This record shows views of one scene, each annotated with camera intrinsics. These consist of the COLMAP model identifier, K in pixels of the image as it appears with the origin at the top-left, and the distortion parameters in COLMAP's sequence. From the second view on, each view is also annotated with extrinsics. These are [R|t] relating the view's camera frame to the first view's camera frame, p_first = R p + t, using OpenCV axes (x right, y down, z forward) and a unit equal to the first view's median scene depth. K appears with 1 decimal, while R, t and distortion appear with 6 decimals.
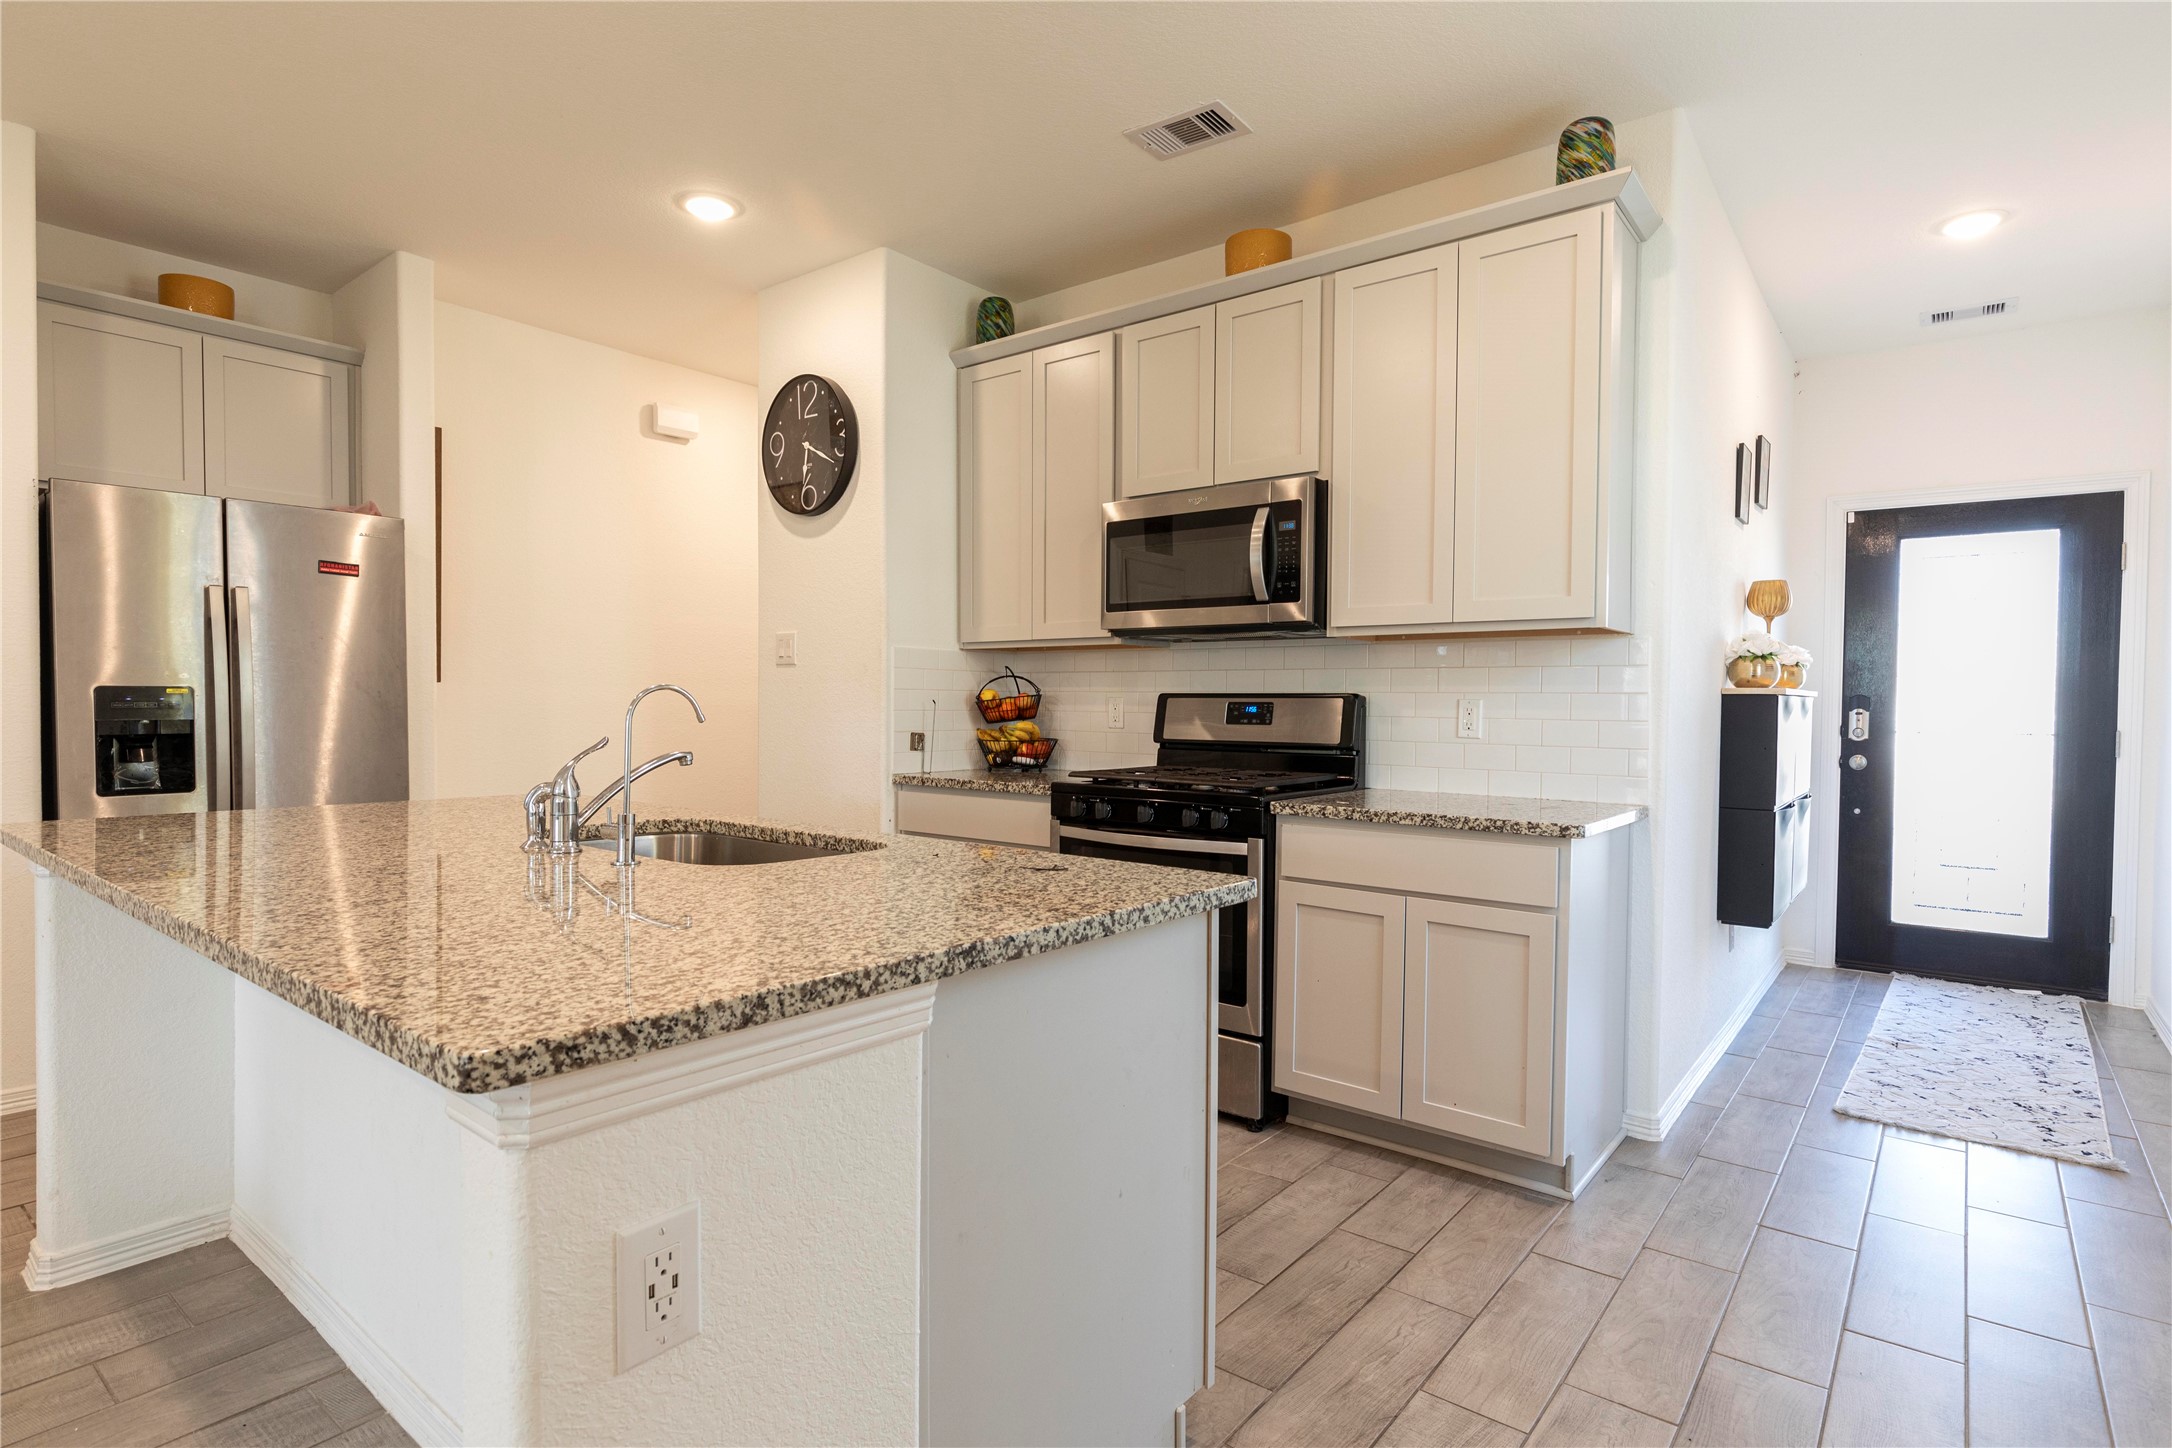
lens RADIAL K [[1107.7, 0, 1094.5], [0, 1107.7, 727.0], [0, 0, 1]] dist [-0.007814, -0.002330]
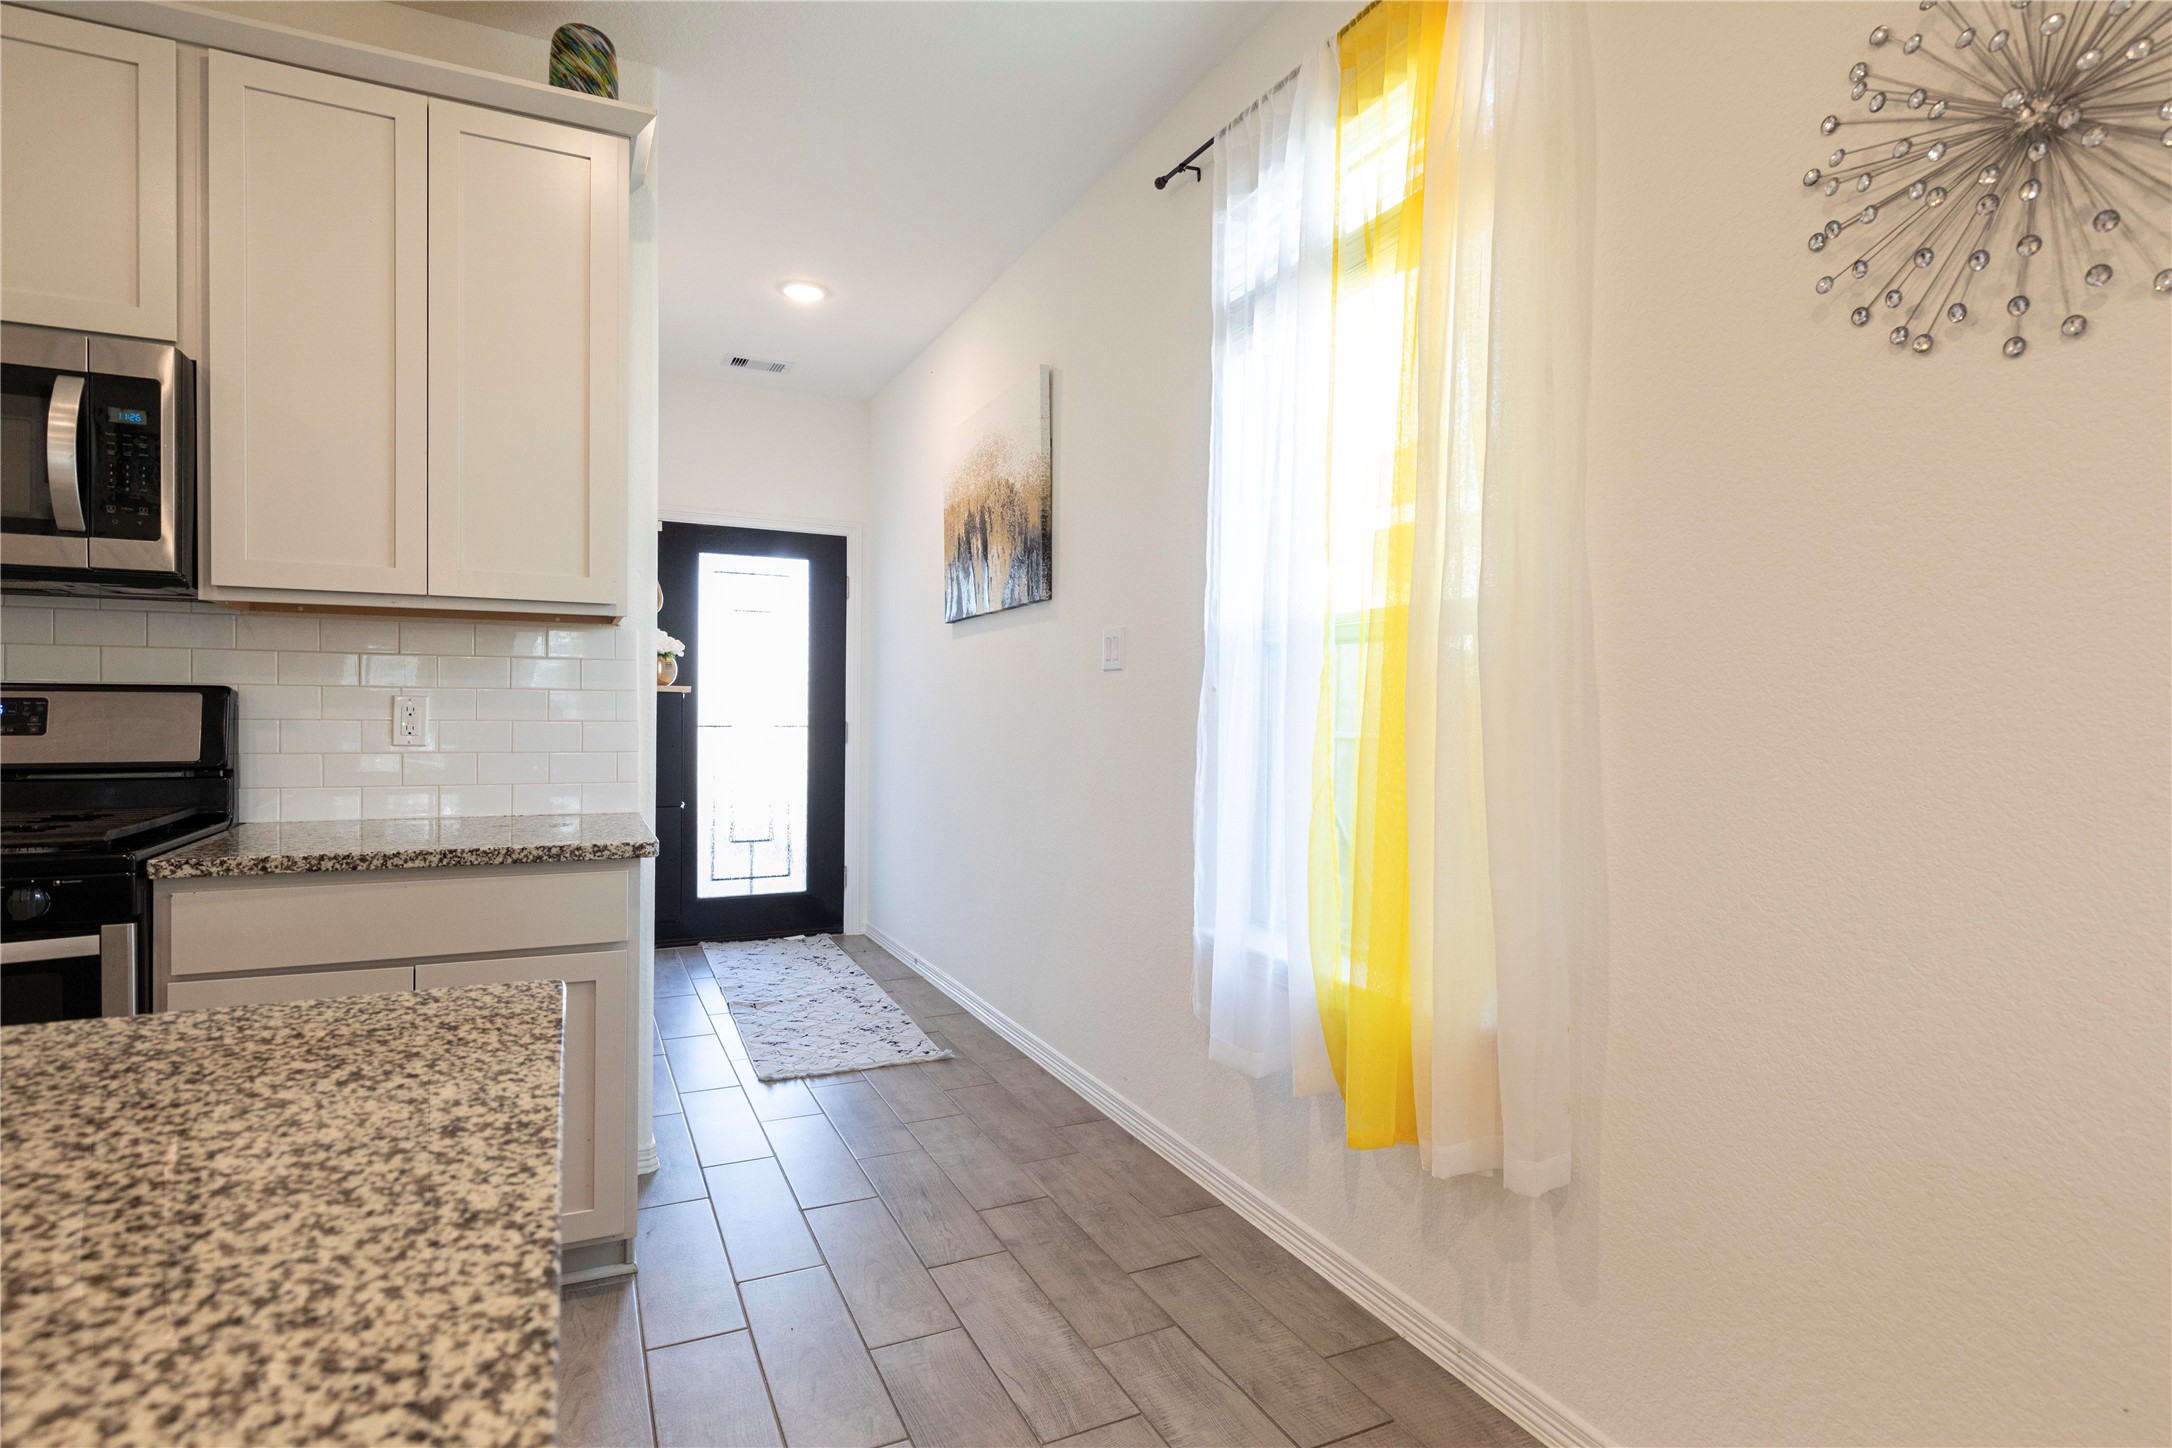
lens RADIAL K [[1107.7, 0, 1095.3], [0, 1107.7, 726.1], [0, 0, 1]] dist [-0.007814, -0.002330]
pose [[0.423797, -0.019323, 0.905551, -0.157028], [0.015678, 0.999779, 0.013996, -0.007064], [-0.905622, 0.008266, 0.424006, 0.240501]]
